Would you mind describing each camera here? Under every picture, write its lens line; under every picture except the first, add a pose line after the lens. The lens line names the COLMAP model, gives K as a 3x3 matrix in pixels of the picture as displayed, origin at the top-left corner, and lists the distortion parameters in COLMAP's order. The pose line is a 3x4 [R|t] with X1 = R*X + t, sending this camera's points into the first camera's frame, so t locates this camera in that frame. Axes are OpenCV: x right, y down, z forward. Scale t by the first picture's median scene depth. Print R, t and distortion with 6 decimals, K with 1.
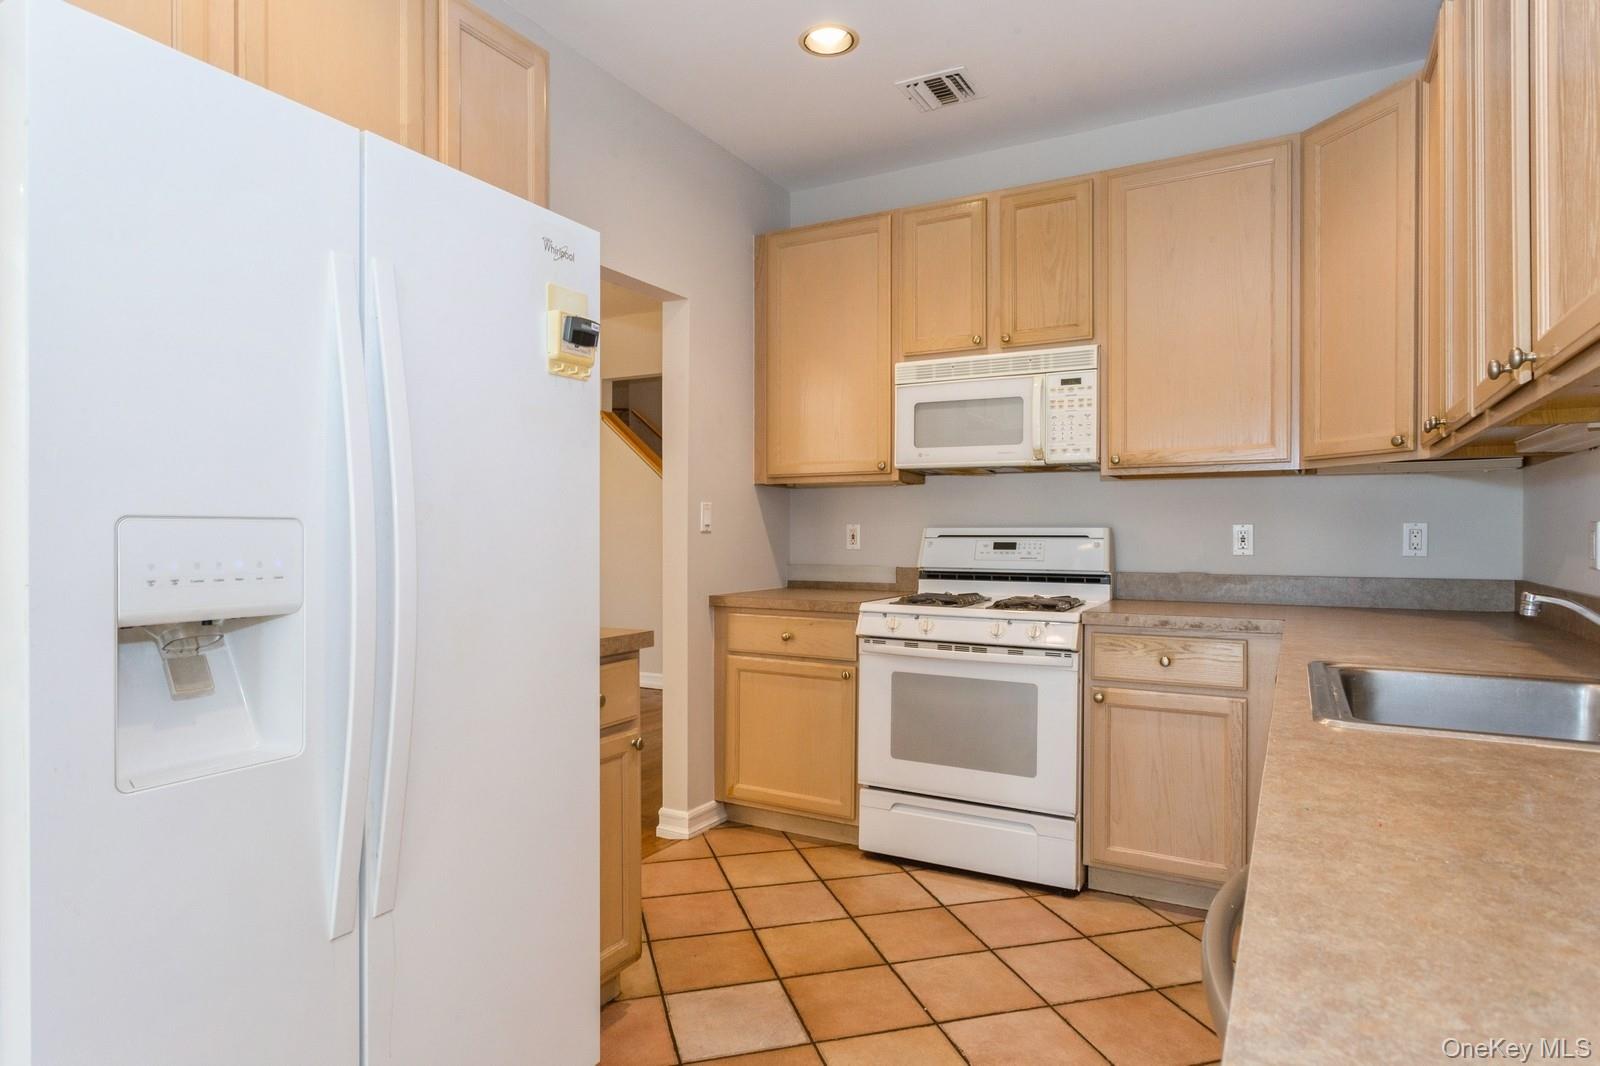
lens RADIAL K [[899.2, 0, 801.2], [0, 899.2, 538.1], [0, 0, 1]] dist [-0.012973, 0.006241]
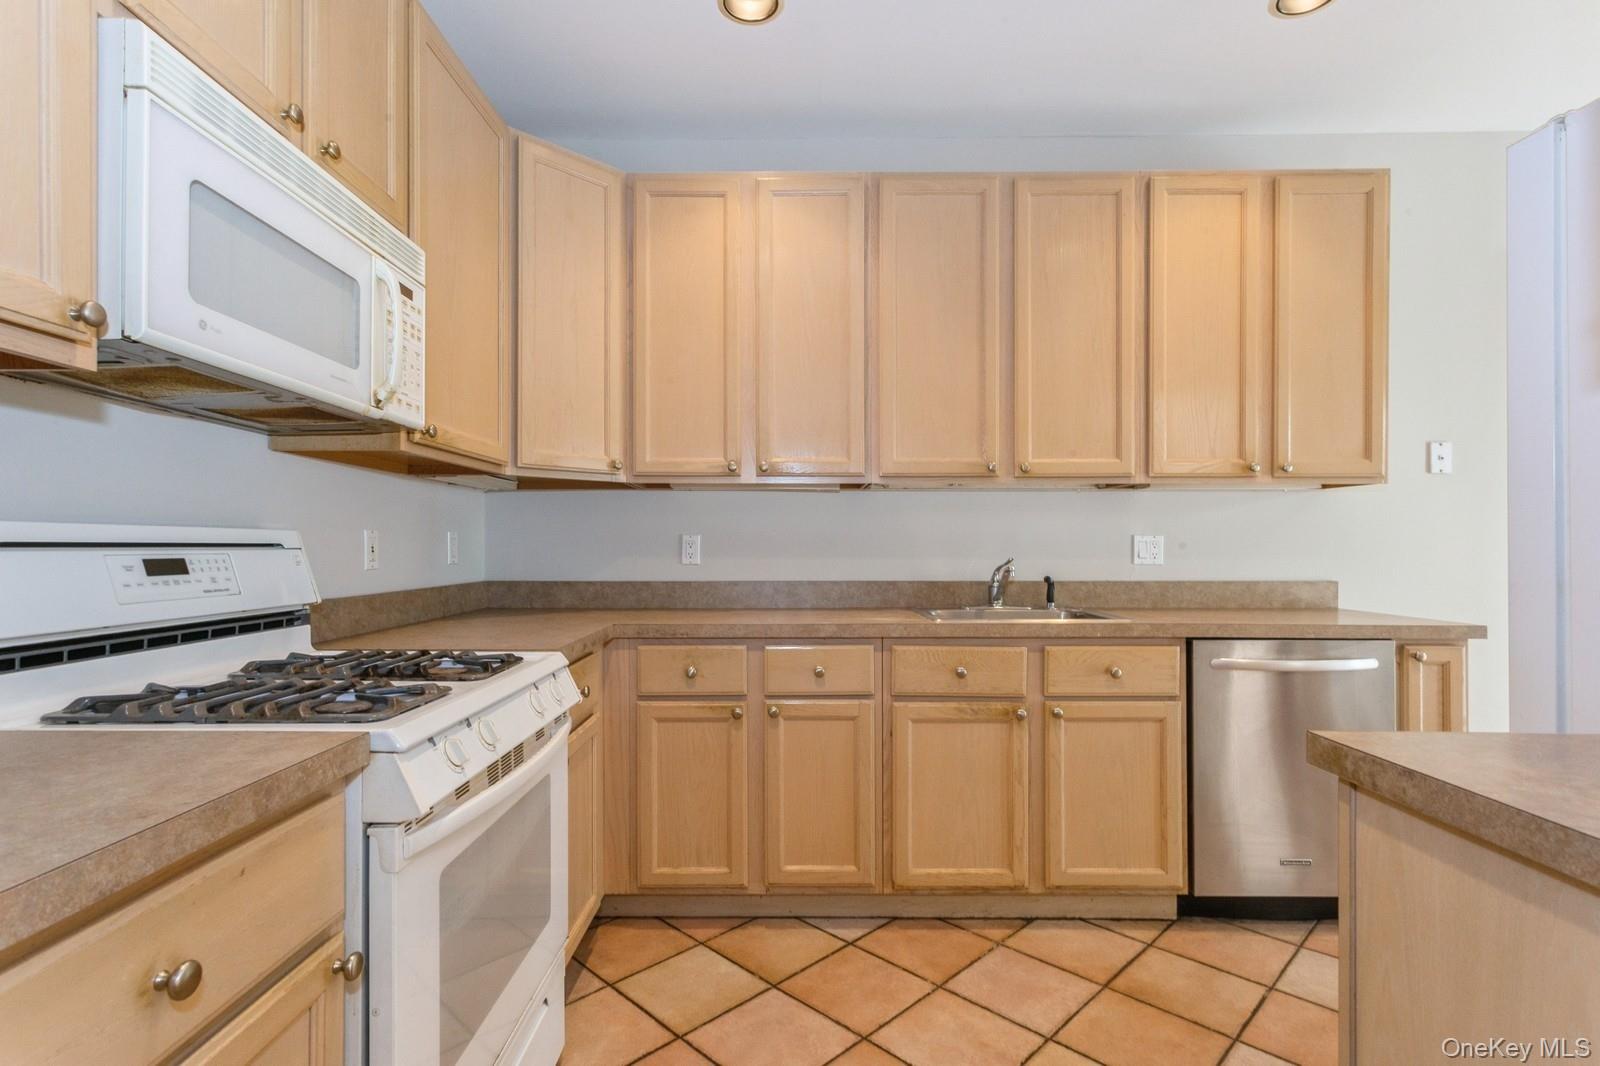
lens RADIAL K [[768.1, 0, 791.5], [0, 768.1, 540.4], [0, 0, 1]] dist [0.002580, -0.000401]
pose [[-0.478304, 0.006023, 0.878174, -0.305412], [0.005494, 0.999977, -0.003866, -0.001421], [-0.878177, 0.002976, -0.478326, 1.098835]]
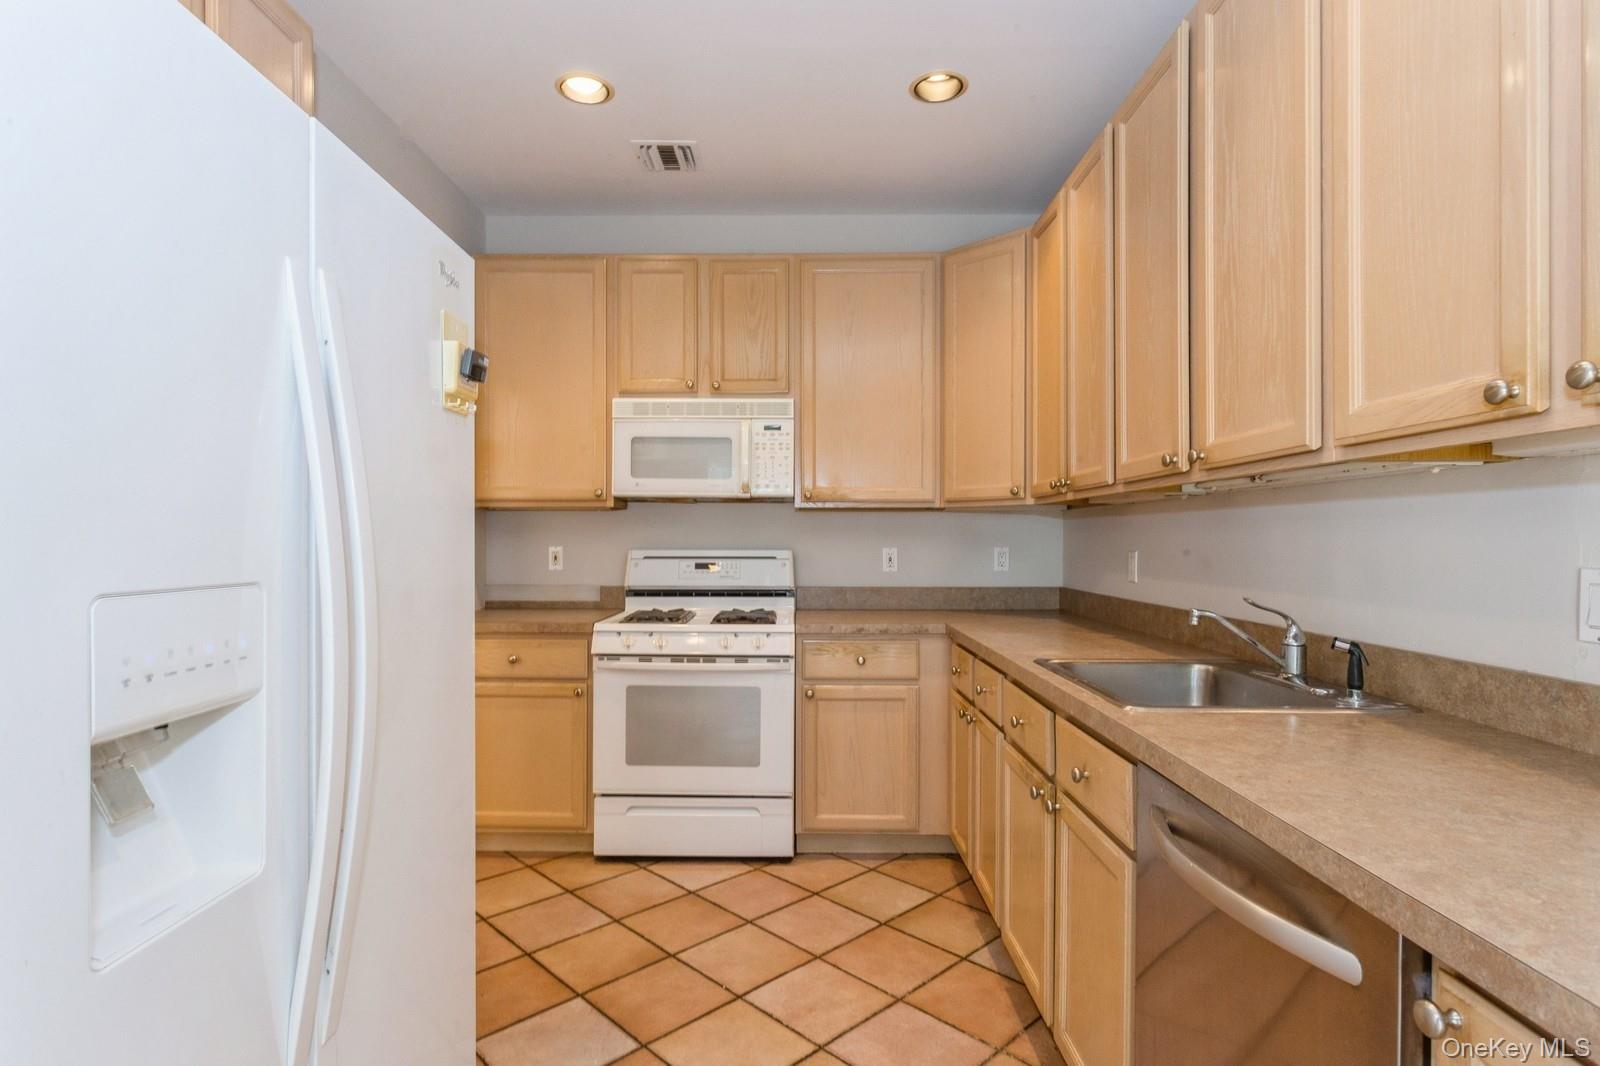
lens RADIAL K [[812.4, 0, 791.0], [0, 812.4, 548.2], [0, 0, 1]] dist [-0.010614, 0.004081]
pose [[0.878790, -0.004958, 0.477184, -0.203425], [0.002535, 0.999980, 0.005722, -0.023760], [-0.477203, -0.003819, 0.878785, 0.050947]]
